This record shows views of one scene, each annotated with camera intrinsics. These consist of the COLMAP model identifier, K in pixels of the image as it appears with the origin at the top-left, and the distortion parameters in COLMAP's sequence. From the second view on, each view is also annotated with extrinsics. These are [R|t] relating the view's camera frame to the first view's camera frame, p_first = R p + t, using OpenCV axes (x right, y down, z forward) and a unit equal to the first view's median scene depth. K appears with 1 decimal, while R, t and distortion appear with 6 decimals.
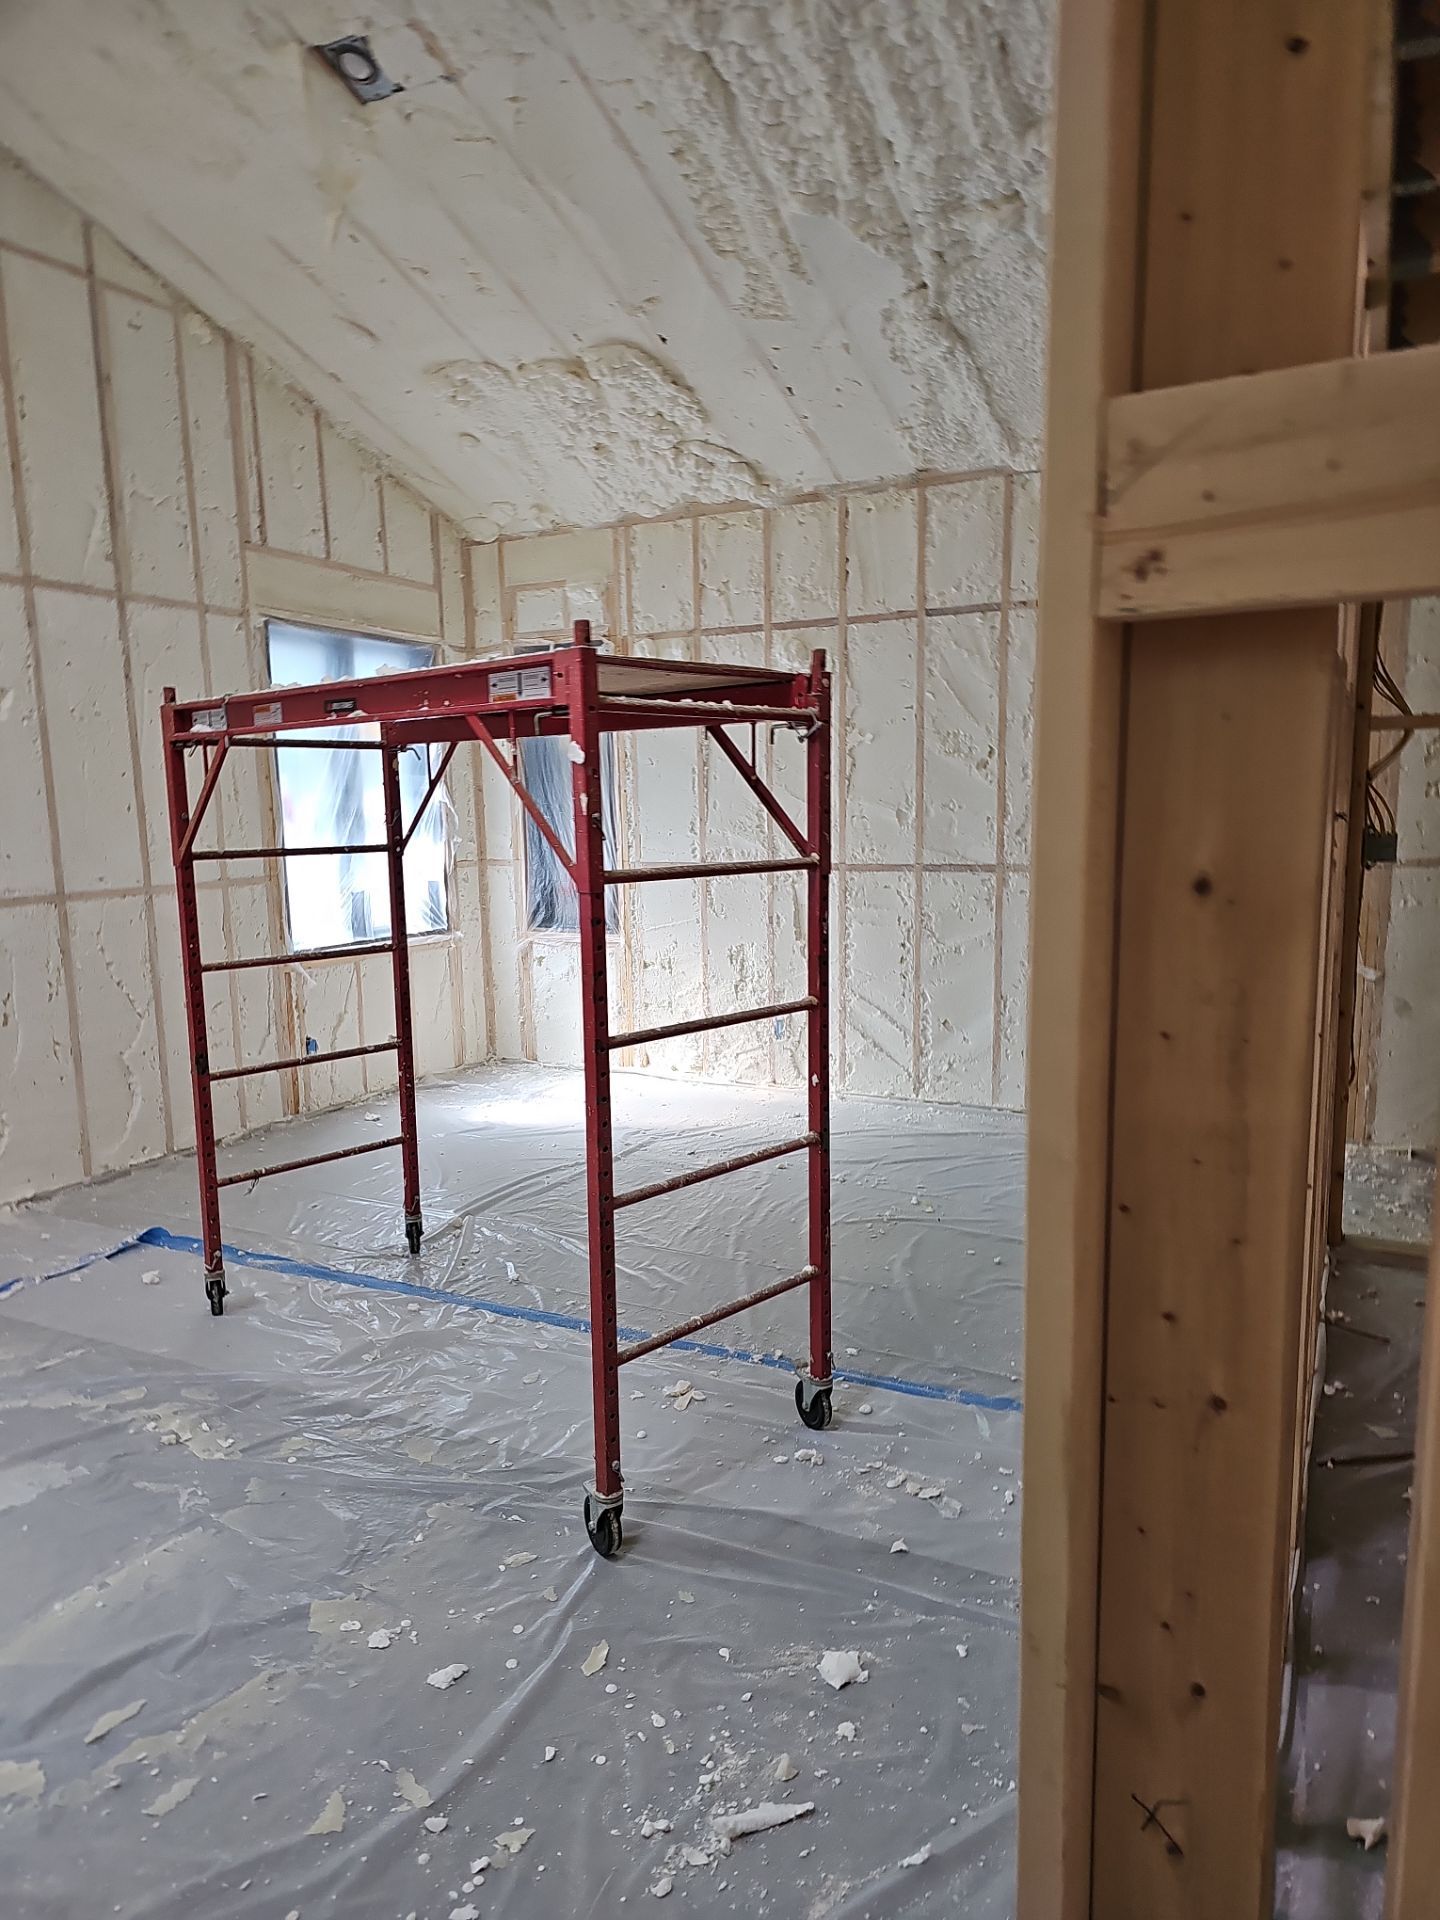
lens RADIAL K [[1272.7, 0, 742.2], [0, 1272.7, 986.0], [0, 0, 1]] dist [0.042672, -0.034348]
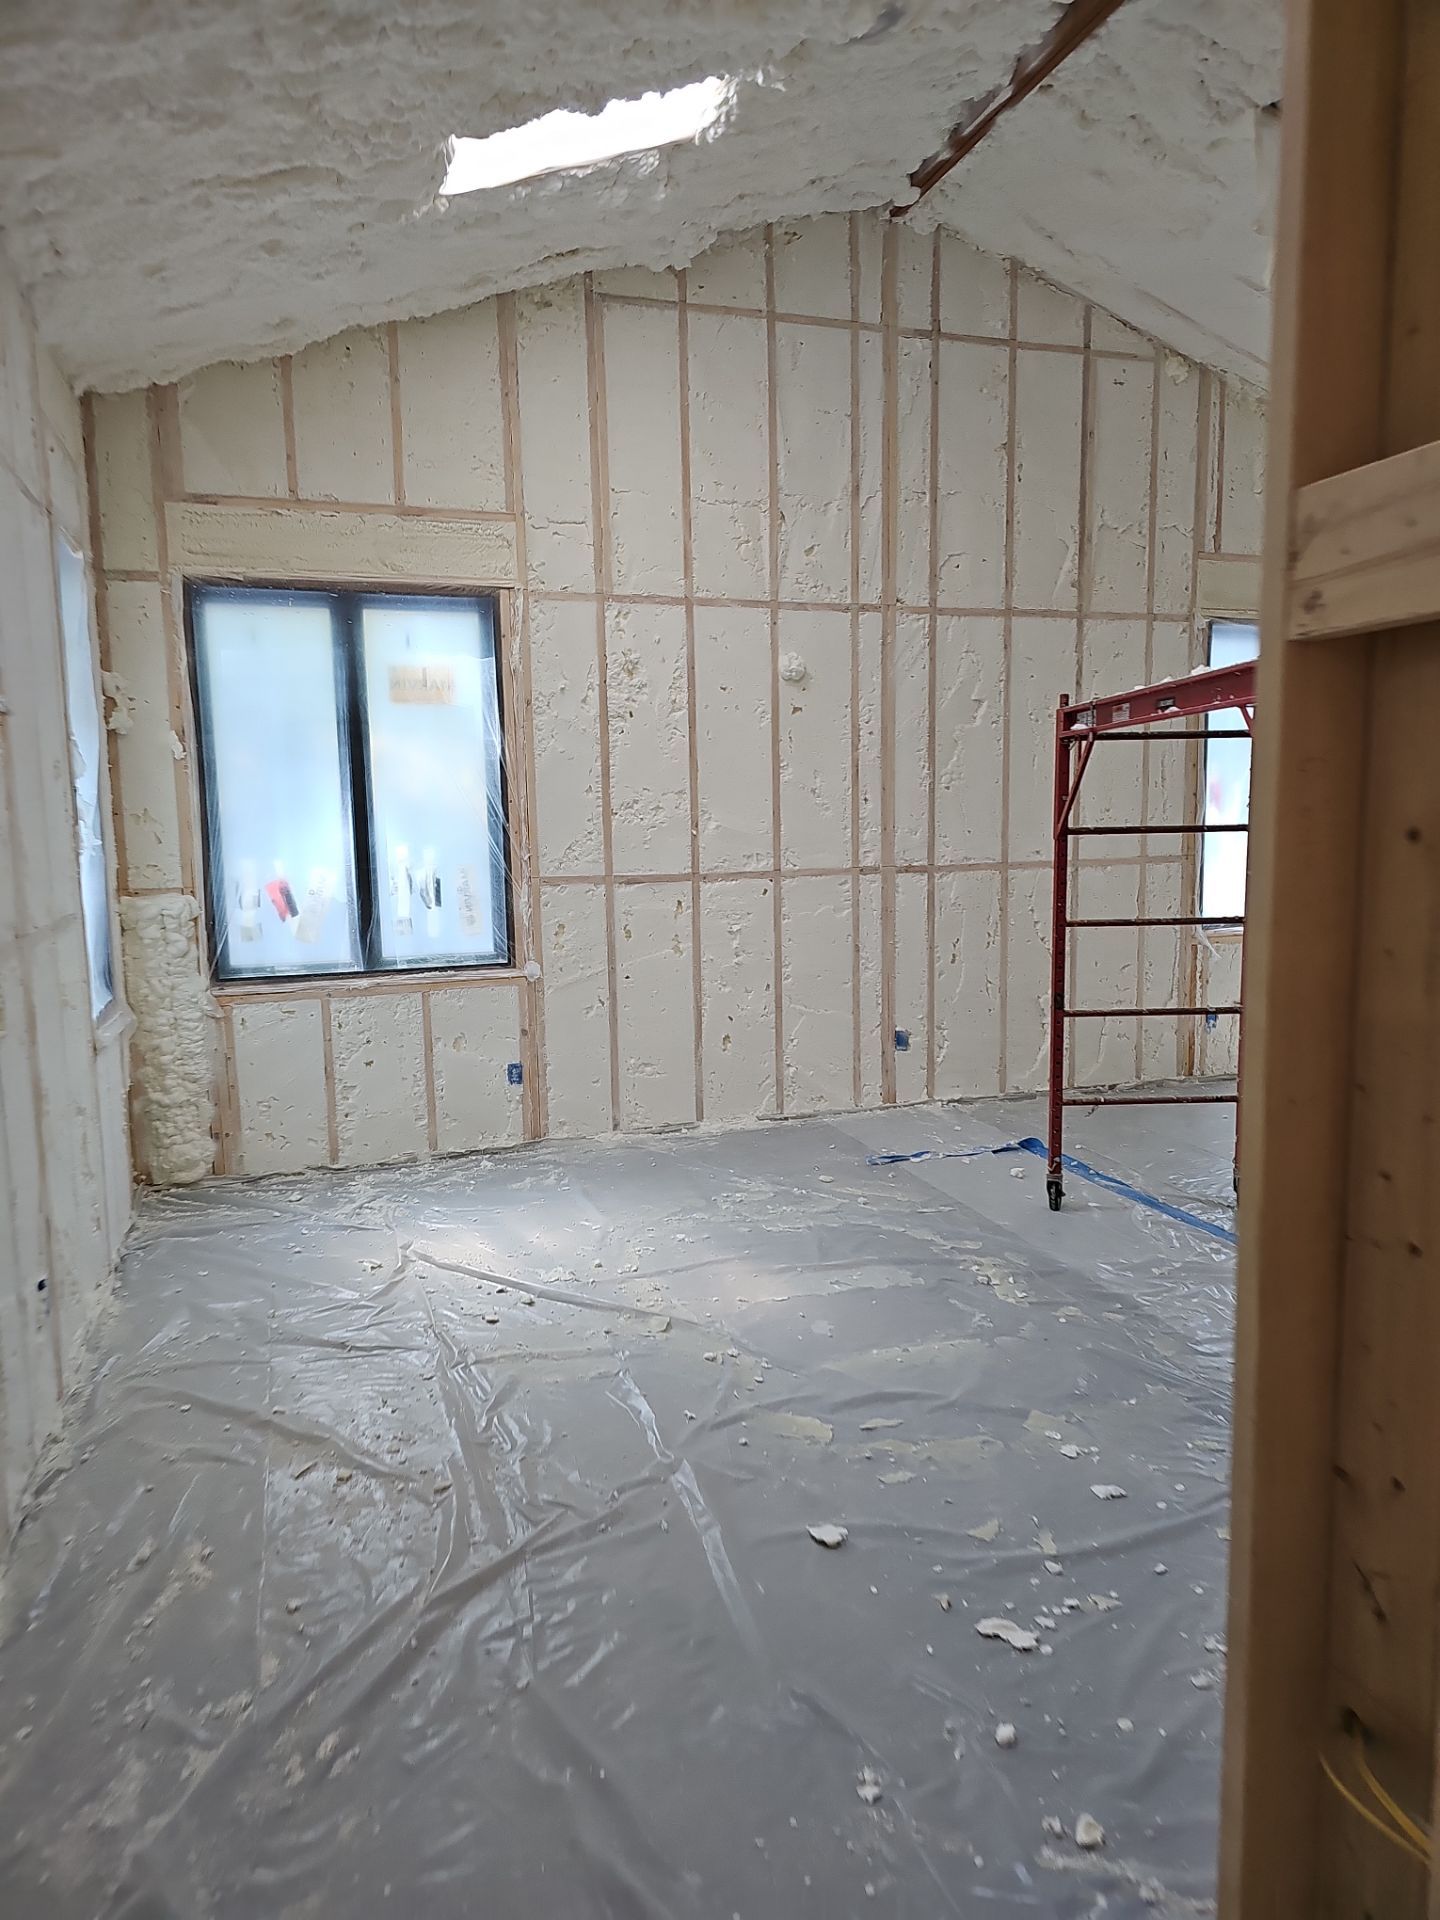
lens RADIAL K [[1272.7, 0, 715.8], [0, 1272.7, 964.4], [0, 0, 1]] dist [0.042672, -0.034348]
pose [[0.710935, 0.092752, -0.697114, 0.172832], [-0.098531, 0.994624, 0.031851, 0.017704], [0.696321, 0.046044, 0.716252, -0.090922]]
